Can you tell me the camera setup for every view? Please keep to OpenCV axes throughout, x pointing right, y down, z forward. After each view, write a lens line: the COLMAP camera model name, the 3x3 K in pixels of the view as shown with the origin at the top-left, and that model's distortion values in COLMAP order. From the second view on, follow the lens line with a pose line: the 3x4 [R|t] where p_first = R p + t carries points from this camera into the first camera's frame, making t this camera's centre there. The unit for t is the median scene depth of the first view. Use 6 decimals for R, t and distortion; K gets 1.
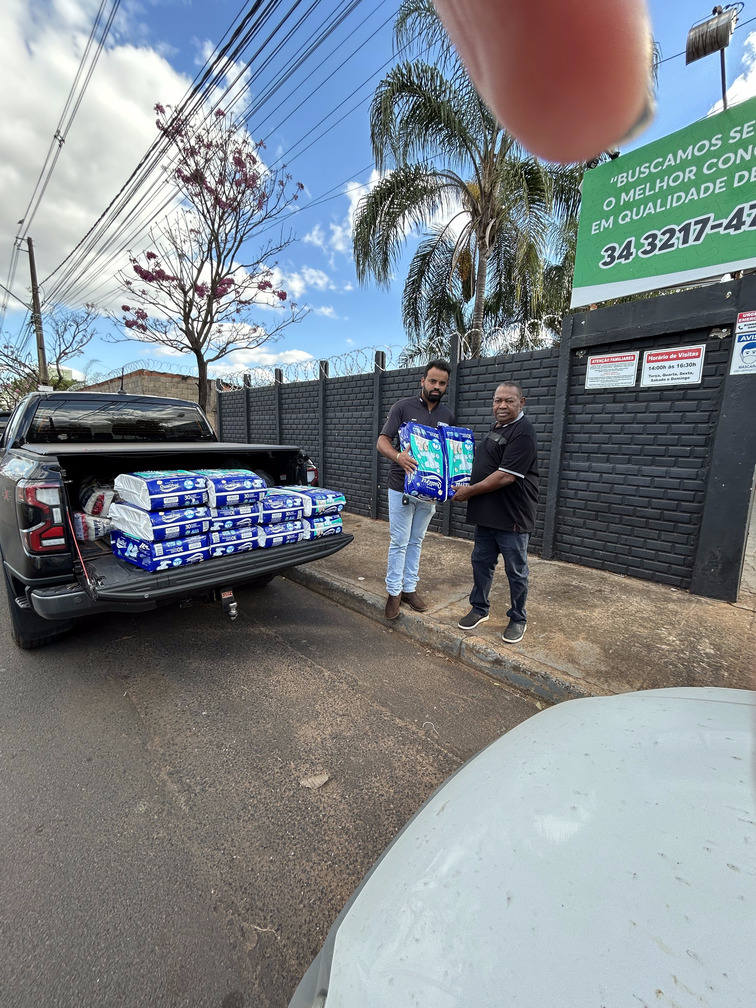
lens RADIAL K [[406.7, 0, 376.1], [0, 406.7, 503.0], [0, 0, 1]] dist [-0.010001, 0.003998]
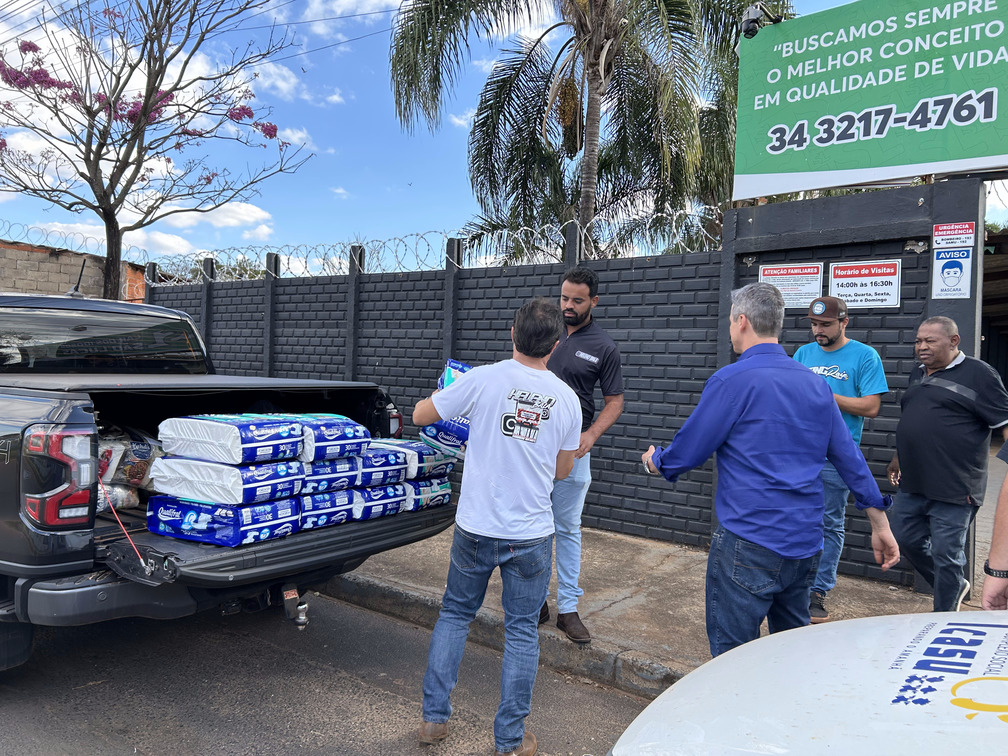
lens RADIAL K [[759.0, 0, 506.6], [0, 759.0, 373.2], [0, 0, 1]] dist [0.031135, -0.033485]
pose [[0.988682, 0.013438, 0.149420, -0.157208], [0.009375, 0.988499, -0.150933, 0.040971], [-0.149730, 0.150626, 0.977186, -0.296989]]
